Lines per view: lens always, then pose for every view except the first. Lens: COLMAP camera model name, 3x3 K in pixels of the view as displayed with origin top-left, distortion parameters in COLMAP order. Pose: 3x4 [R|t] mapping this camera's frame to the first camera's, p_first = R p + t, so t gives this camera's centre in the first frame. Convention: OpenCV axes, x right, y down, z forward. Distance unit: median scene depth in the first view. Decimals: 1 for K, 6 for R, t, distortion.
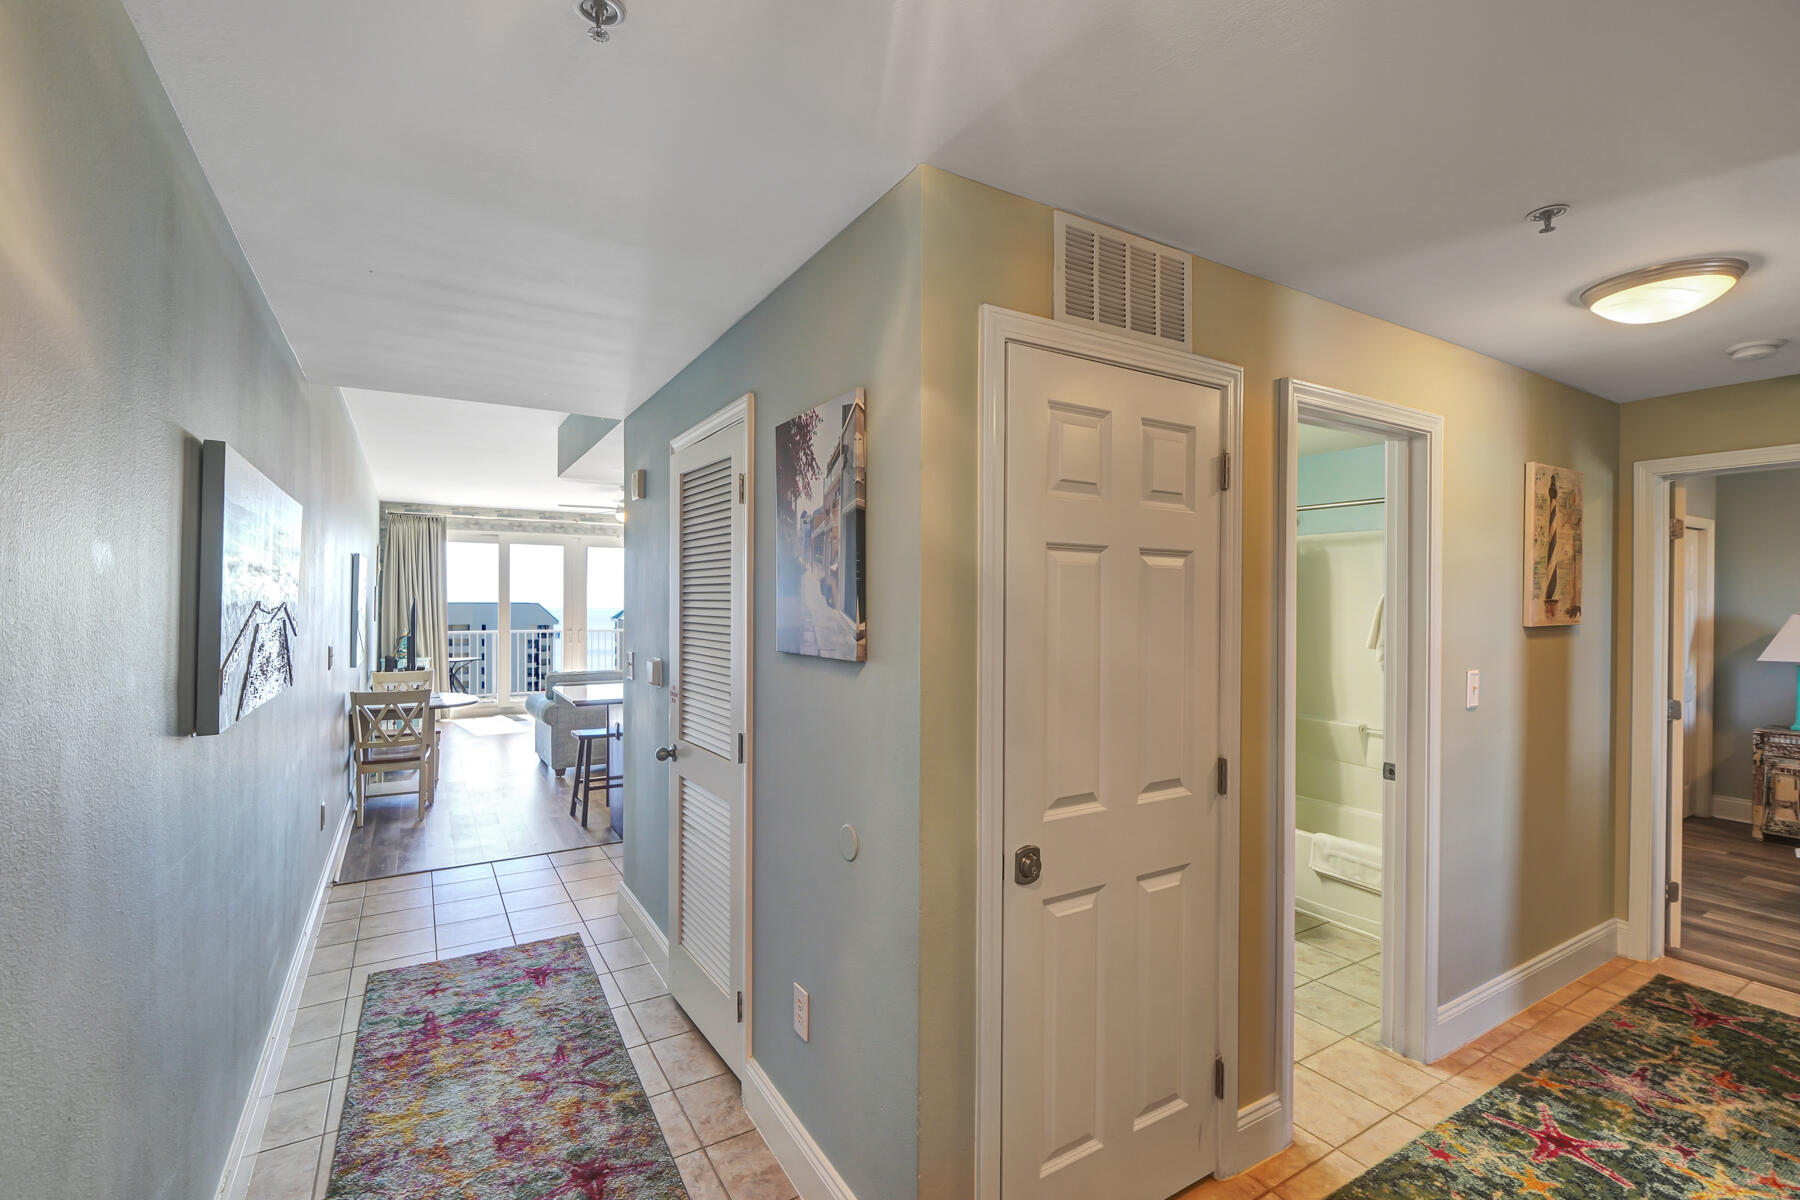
lens RADIAL K [[797.5, 0, 884.3], [0, 797.5, 606.2], [0, 0, 1]] dist [-0.000074, 0.000353]
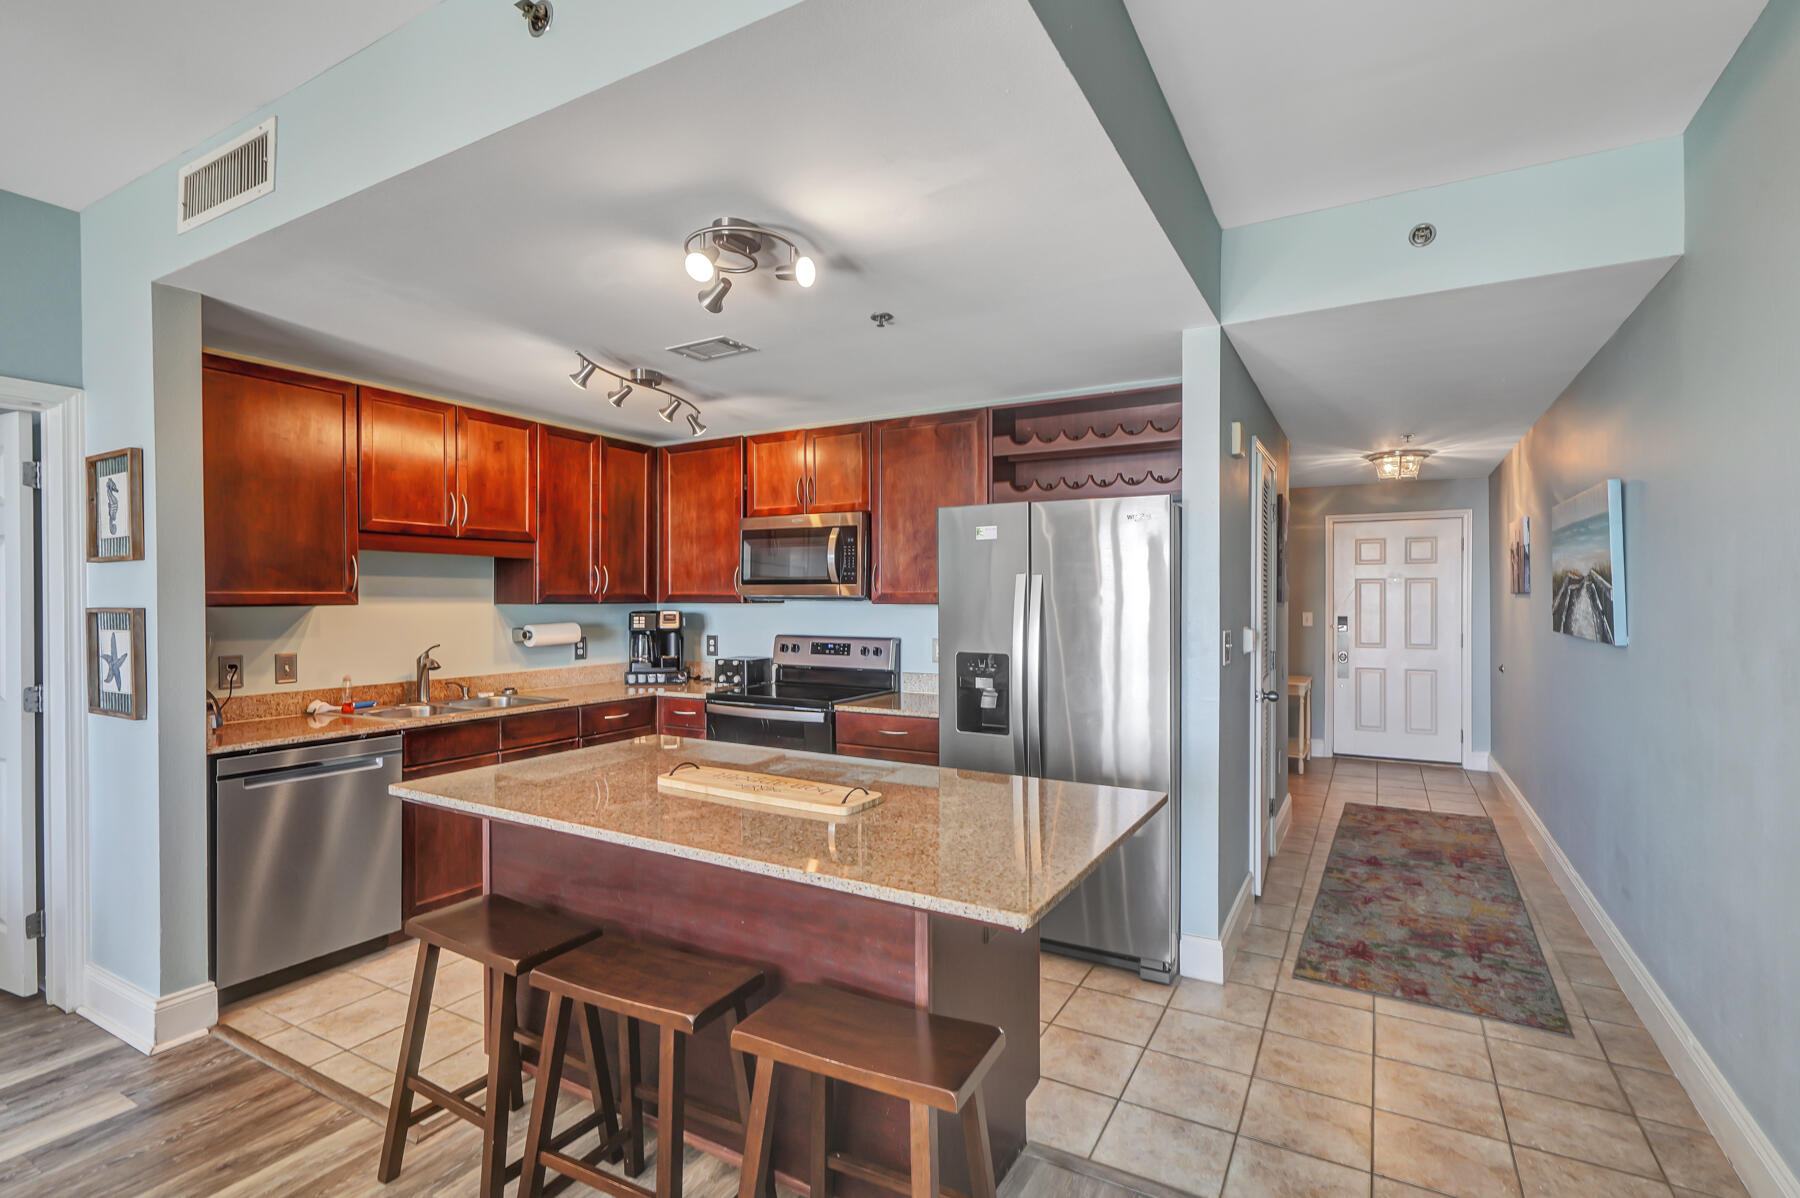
lens RADIAL K [[838.1, 0, 889.9], [0, 838.1, 603.9], [0, 0, 1]] dist [-0.001776, -0.000463]
pose [[-0.485257, -0.009806, 0.874316, -0.585081], [0.007398, 0.999855, 0.015320, 0.012707], [-0.874340, 0.013902, -0.485115, 1.117553]]
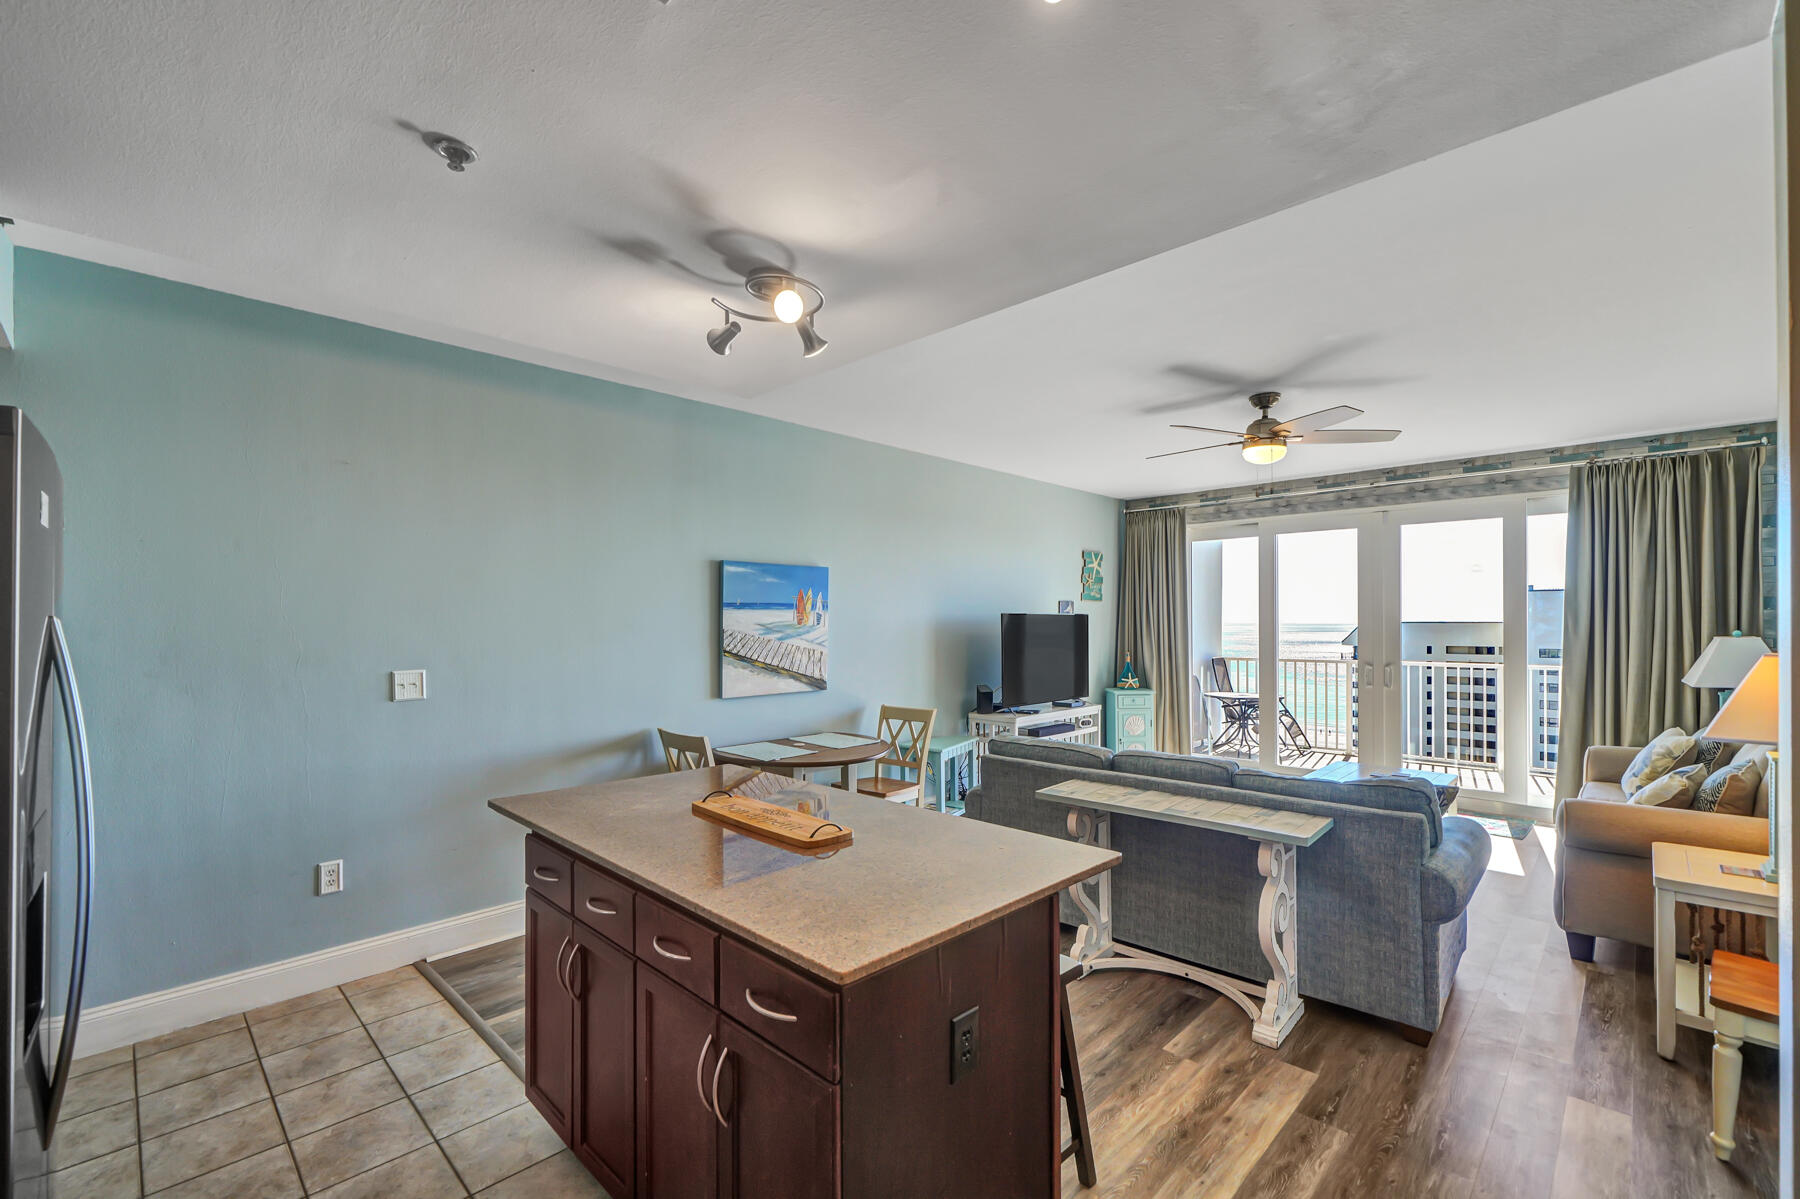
lens RADIAL K [[754.0, 0, 872.7], [0, 754.0, 608.7], [0, 0, 1]] dist [0.002928, 0.000860]
pose [[0.254505, -0.024810, -0.966753, 0.119249], [-0.001675, 0.999658, -0.026095, 0.005983], [0.967070, 0.008260, 0.254377, 0.948140]]
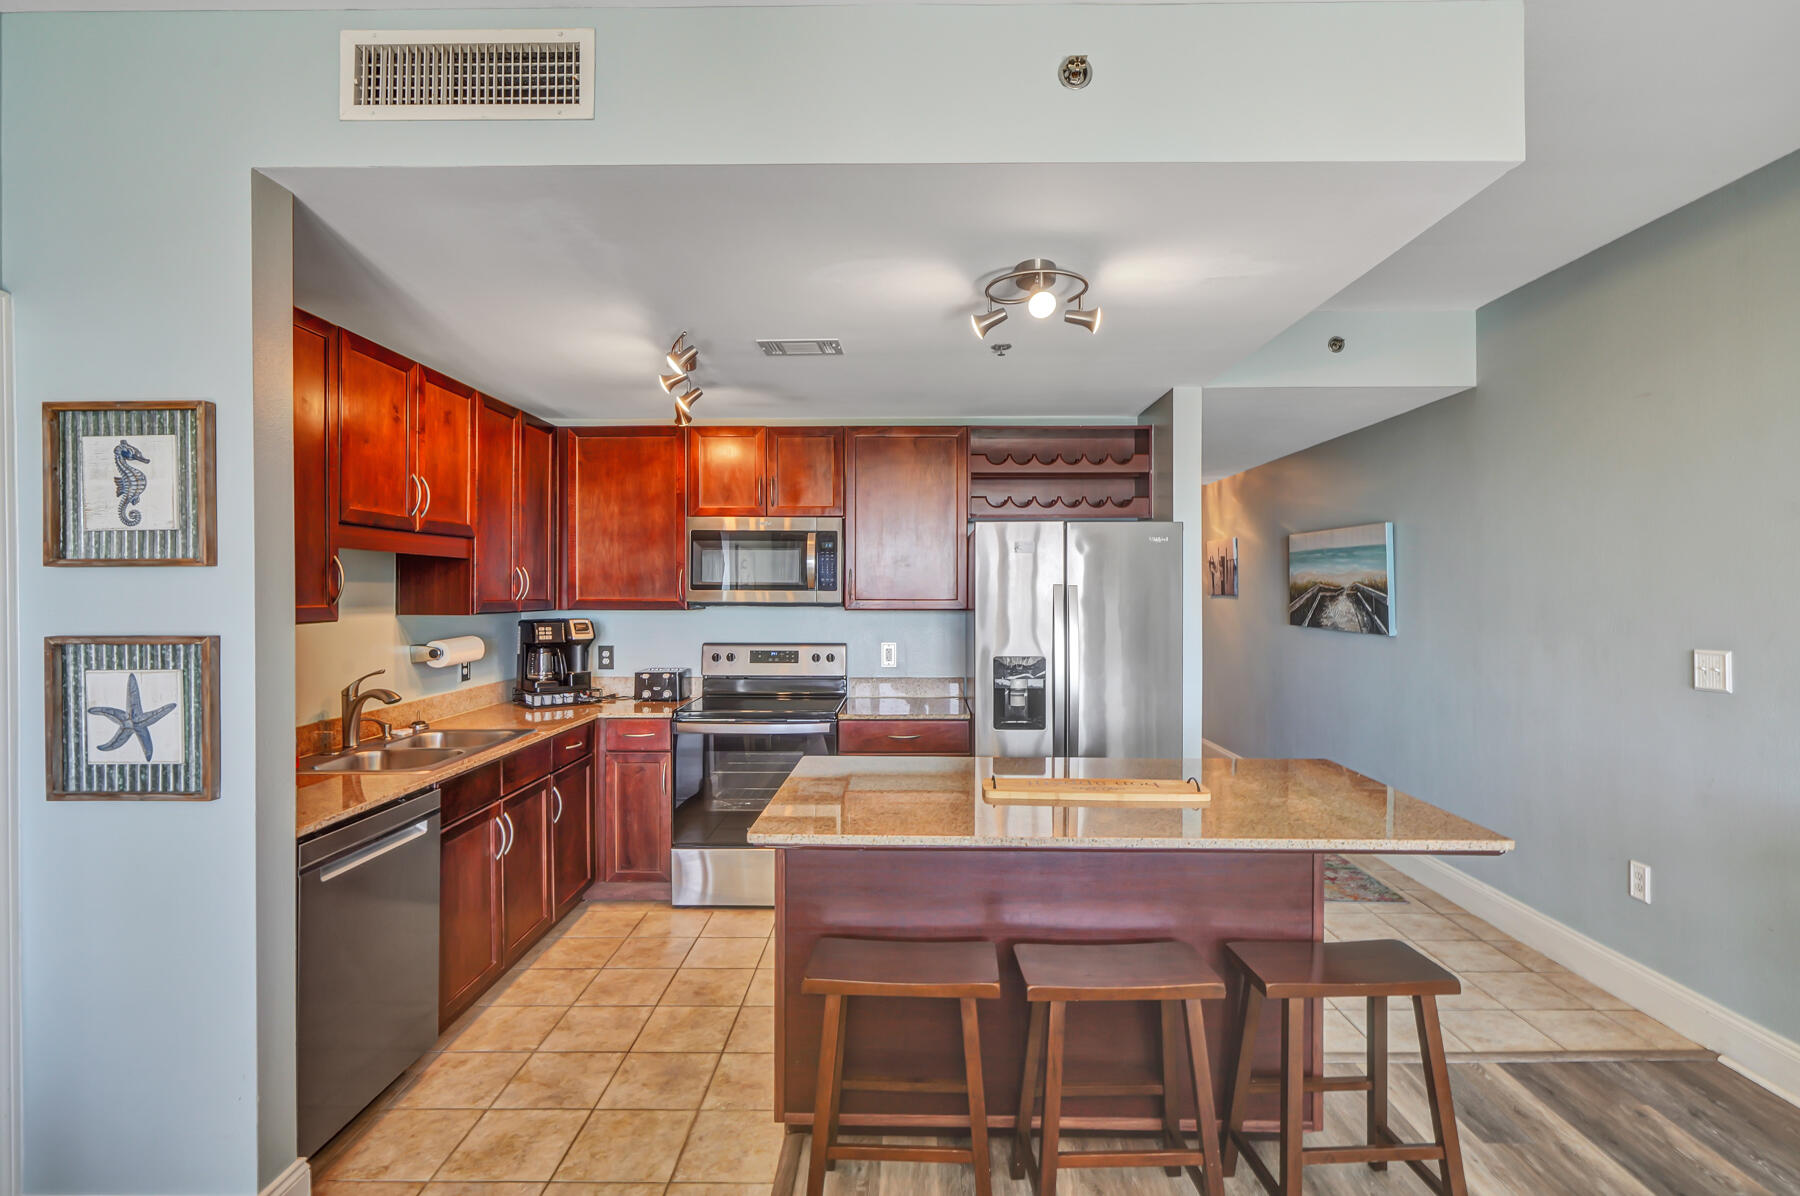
lens RADIAL K [[880.1, 0, 898.2], [0, 880.1, 589.2], [0, 0, 1]] dist [-0.000324, 0.000146]
pose [[-0.852996, -0.003211, 0.521907, -0.383348], [0.001806, 0.999957, 0.009103, -0.000702], [-0.521914, 0.008707, -0.852954, 1.393509]]
